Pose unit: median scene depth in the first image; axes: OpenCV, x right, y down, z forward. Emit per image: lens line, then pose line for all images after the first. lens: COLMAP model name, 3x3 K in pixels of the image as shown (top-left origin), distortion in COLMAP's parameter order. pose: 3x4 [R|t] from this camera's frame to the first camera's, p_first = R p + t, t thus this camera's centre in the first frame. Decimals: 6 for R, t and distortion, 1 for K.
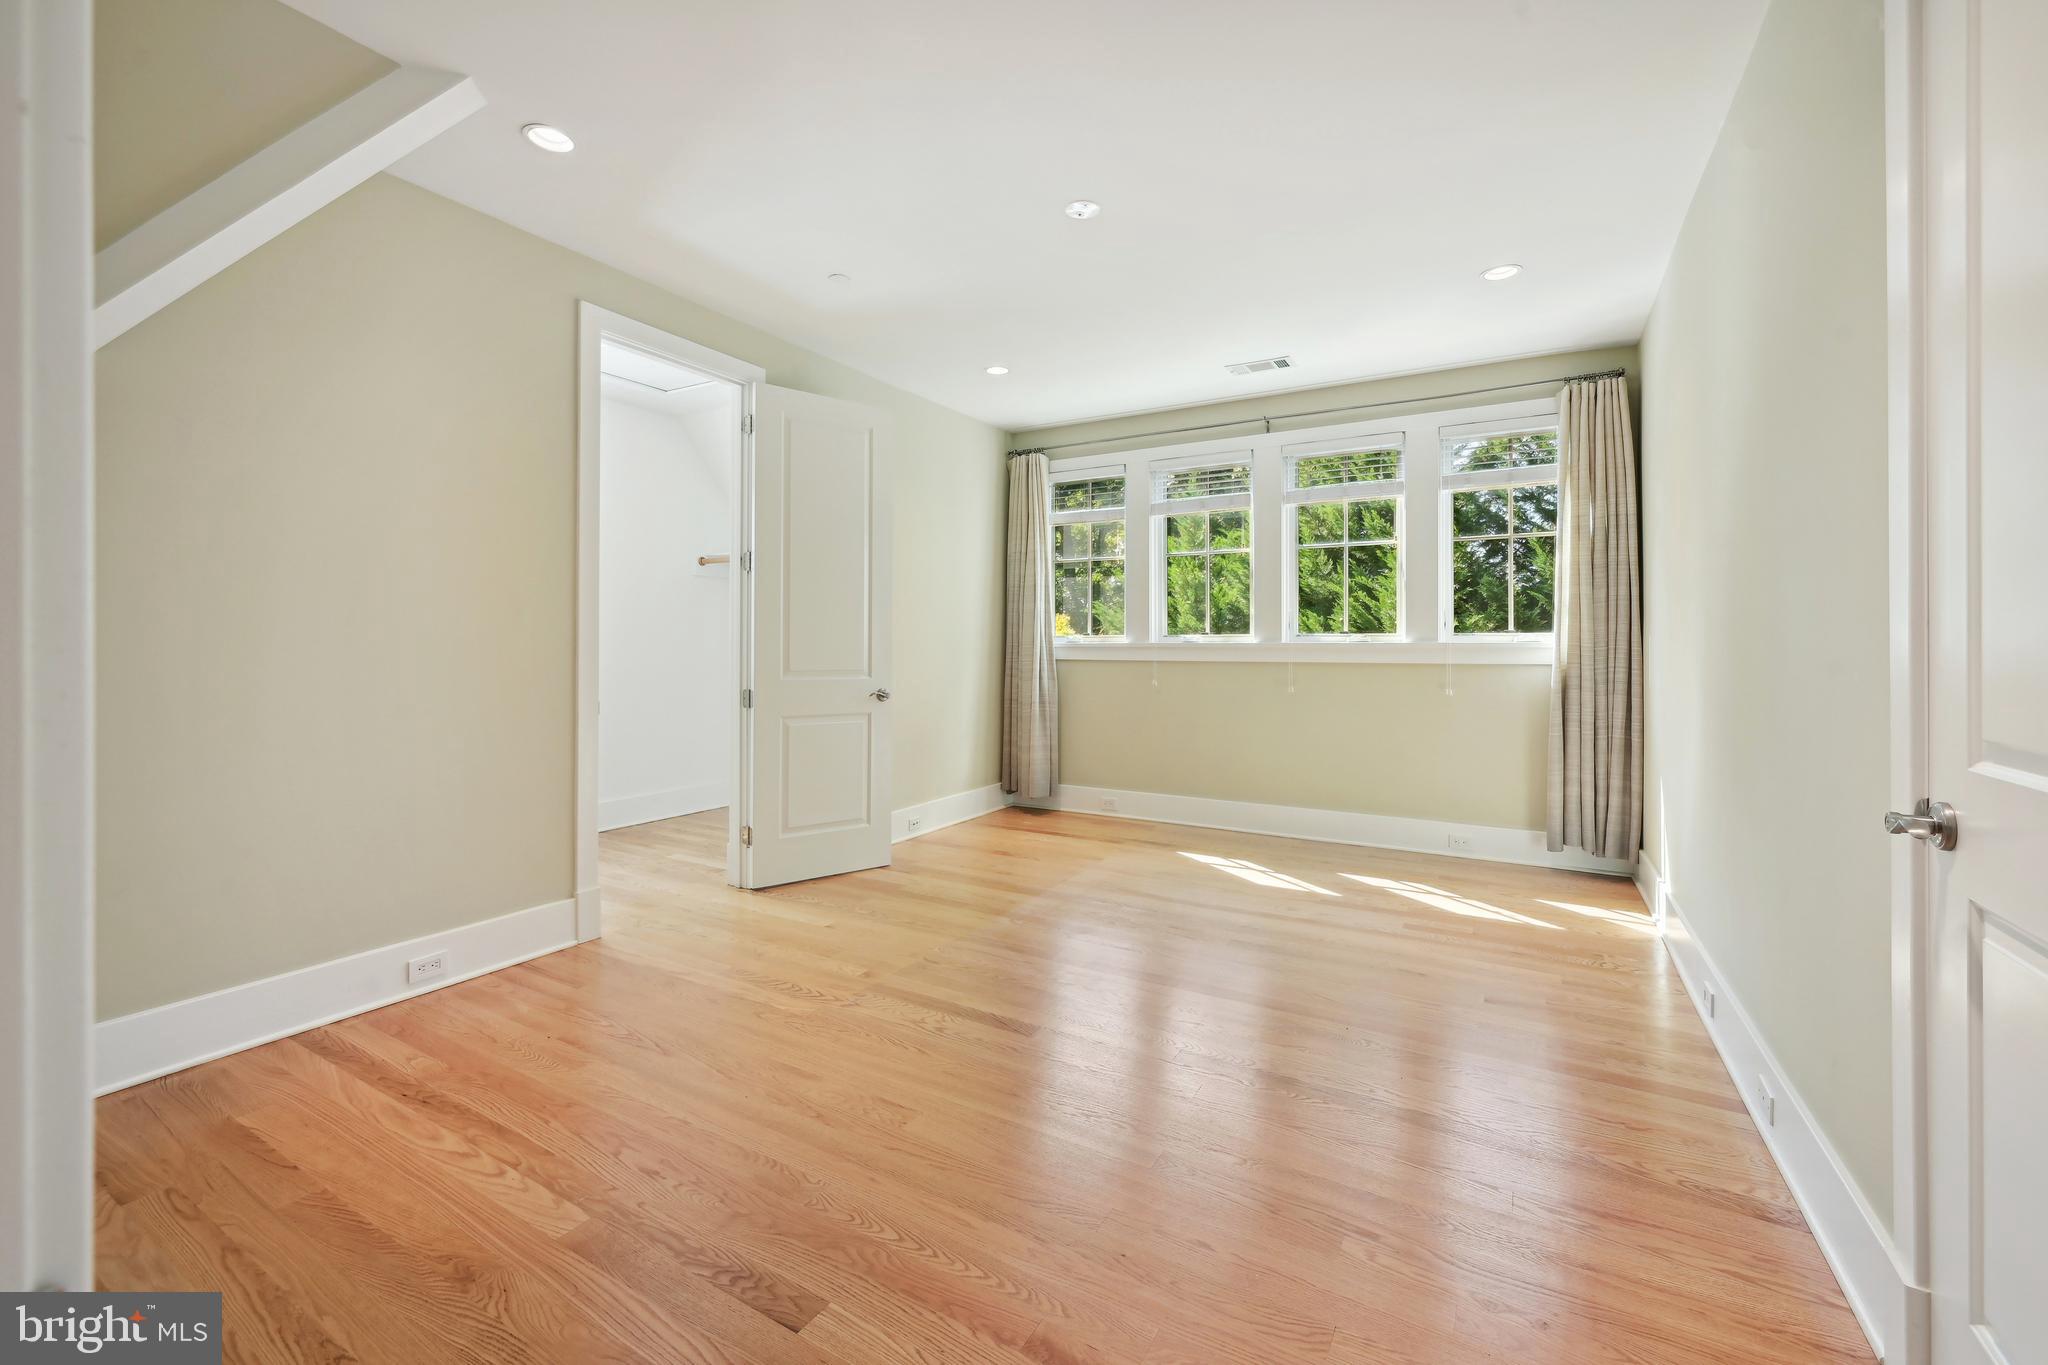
lens RADIAL K [[835.6, 0, 1027.6], [0, 835.6, 647.0], [0, 0, 1]] dist [-0.004476, -0.000870]
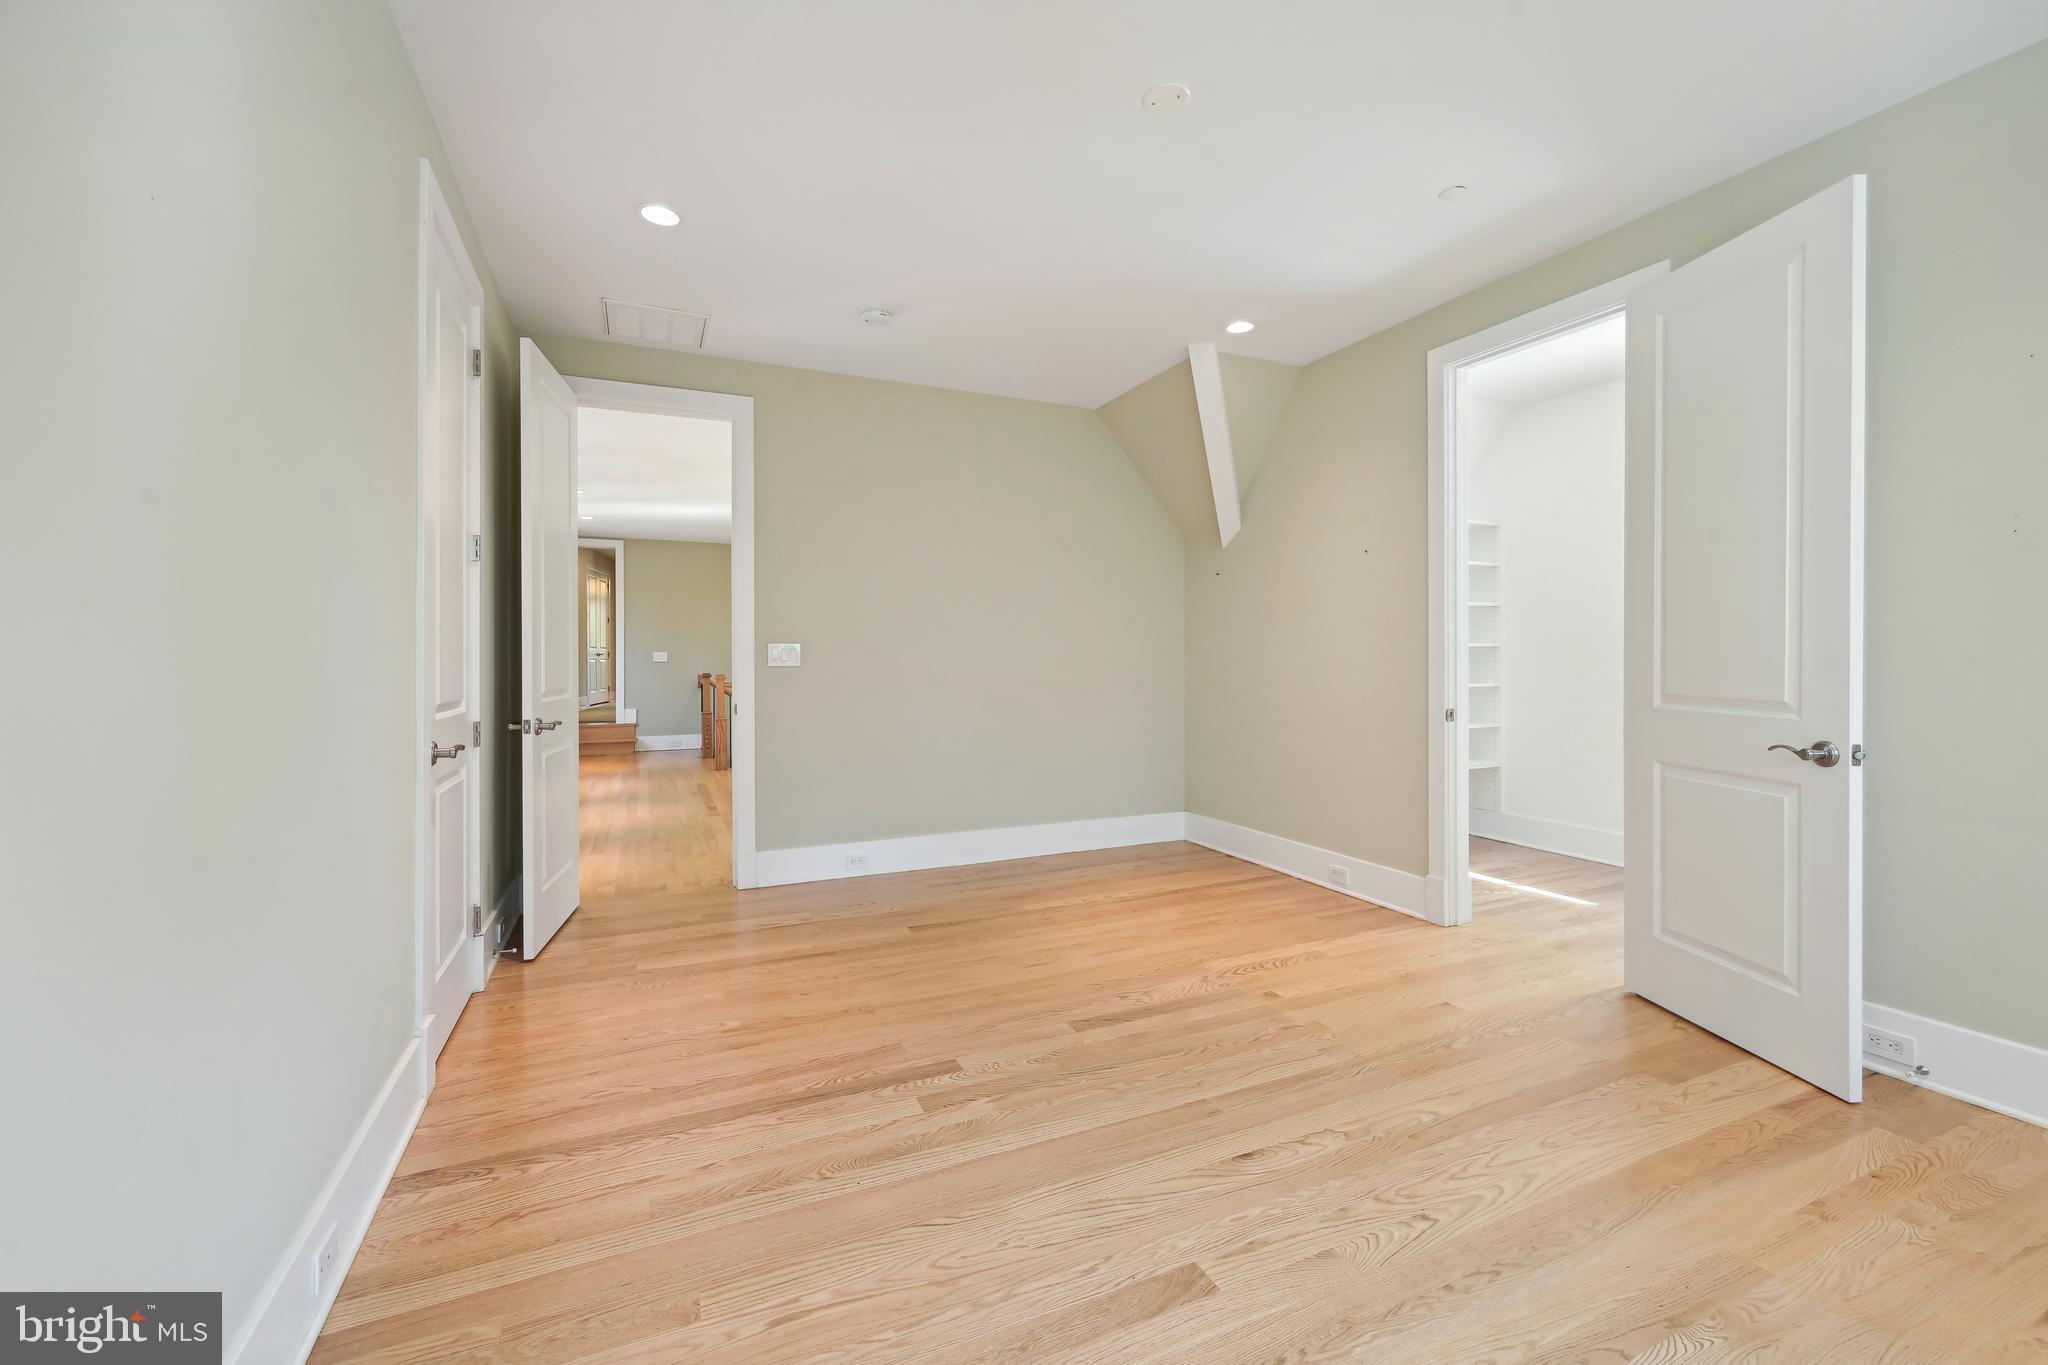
lens RADIAL K [[835.6, 0, 1035.3], [0, 835.6, 669.8], [0, 0, 1]] dist [-0.004476, -0.000870]
pose [[-0.567991, 0.015003, -0.822898, 0.808387], [0.003235, 0.999867, 0.015997, -0.006303], [0.823029, 0.006424, -0.567964, 1.397352]]
